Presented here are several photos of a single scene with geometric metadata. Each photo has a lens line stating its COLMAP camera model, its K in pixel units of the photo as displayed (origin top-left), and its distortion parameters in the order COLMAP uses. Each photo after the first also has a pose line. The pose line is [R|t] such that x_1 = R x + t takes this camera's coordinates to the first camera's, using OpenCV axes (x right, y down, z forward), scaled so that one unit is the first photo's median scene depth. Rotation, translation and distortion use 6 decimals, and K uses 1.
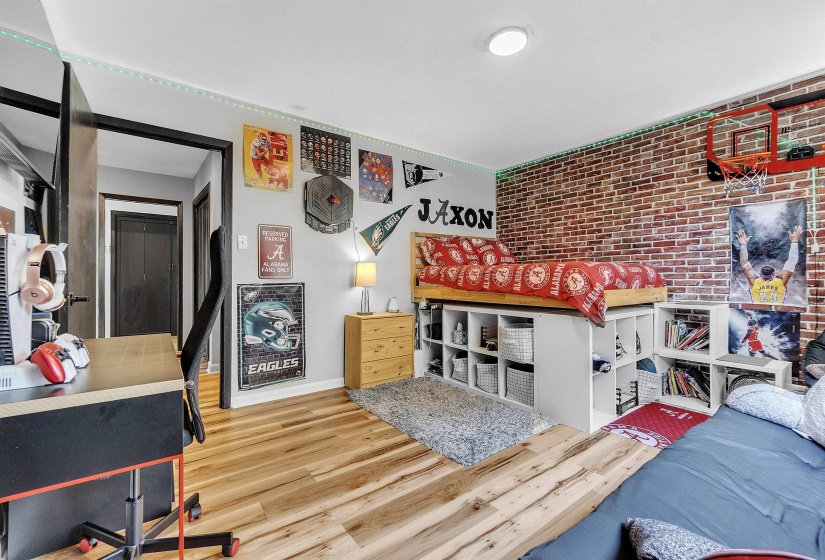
lens RADIAL K [[359.7, 0, 412.2], [0, 359.7, 276.4], [0, 0, 1]] dist [-0.001060, -0.000038]
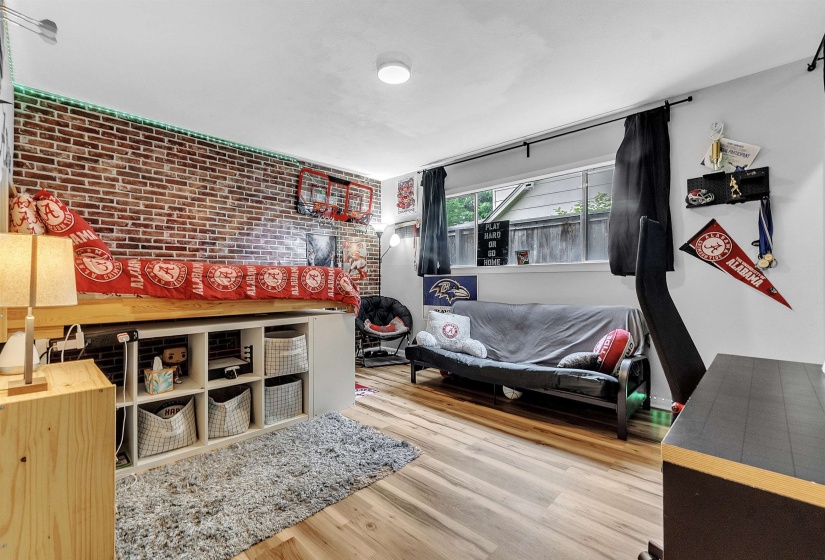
lens RADIAL K [[358.7, 0, 406.2], [0, 358.7, 279.6], [0, 0, 1]] dist [-0.001943, 0.000189]
pose [[-0.156775, 0.005241, 0.987620, -0.552632], [0.000931, 0.999986, -0.005159, 0.004645], [-0.987634, 0.000111, -0.156778, 0.733059]]
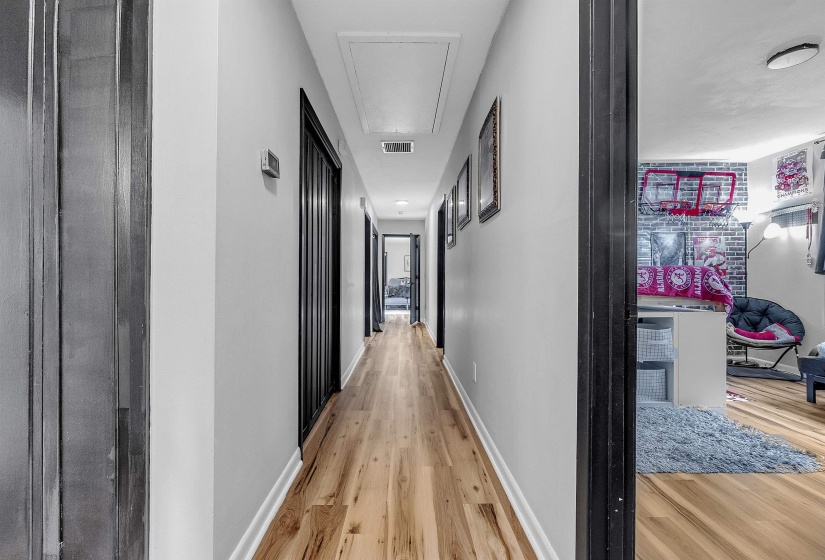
lens RADIAL K [[358.7, 0, 406.2], [0, 358.7, 279.6], [0, 0, 1]] dist [-0.001943, 0.000189]
pose [[0.591348, 0.002059, 0.806414, -0.813682], [-0.002057, 0.999997, -0.001044, 0.006157], [-0.806414, -0.001041, 0.591351, 0.832225]]
